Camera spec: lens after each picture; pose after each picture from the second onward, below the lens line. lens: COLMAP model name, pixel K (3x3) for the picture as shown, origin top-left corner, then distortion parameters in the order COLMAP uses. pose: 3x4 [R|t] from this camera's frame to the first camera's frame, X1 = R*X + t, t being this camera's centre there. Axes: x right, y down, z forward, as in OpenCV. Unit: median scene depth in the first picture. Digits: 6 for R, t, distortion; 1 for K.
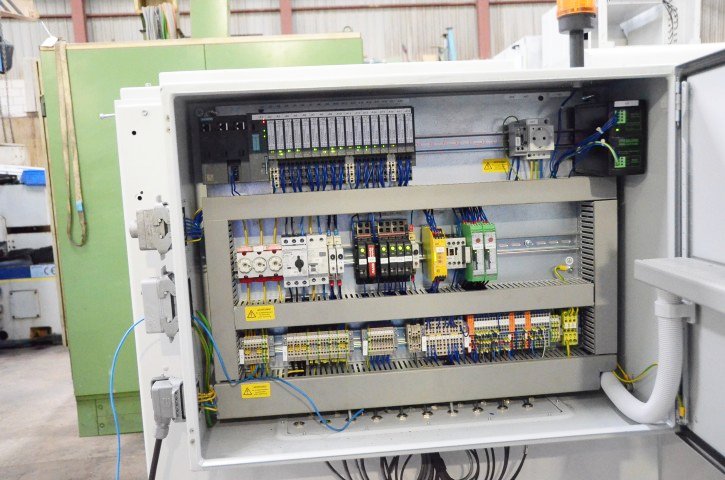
lens RADIAL K [[708.1, 0, 362.2], [0, 708.1, 264.0], [0, 0, 1]] dist [-0.008011, 0.002112]
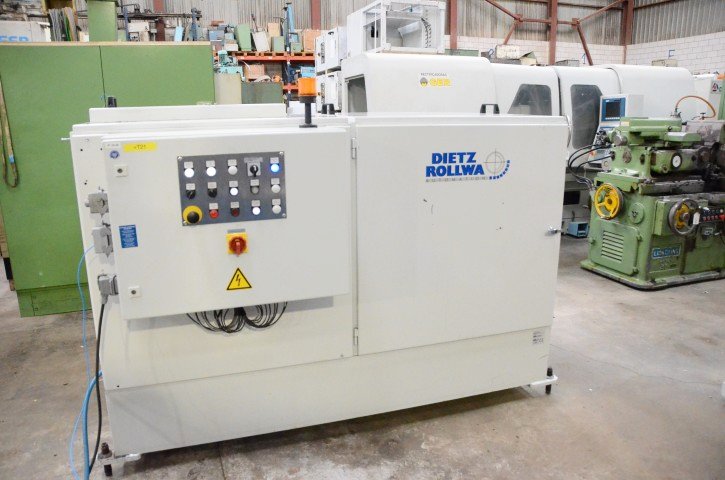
lens RADIAL K [[569.7, 0, 361.8], [0, 569.7, 252.6], [0, 0, 1]] dist [-0.162472, 0.145619]
pose [[0.971204, -0.017539, 0.237602, 0.022503], [-0.012233, 0.992300, 0.123252, -0.038616], [-0.237934, -0.122610, 0.963511, -0.252899]]
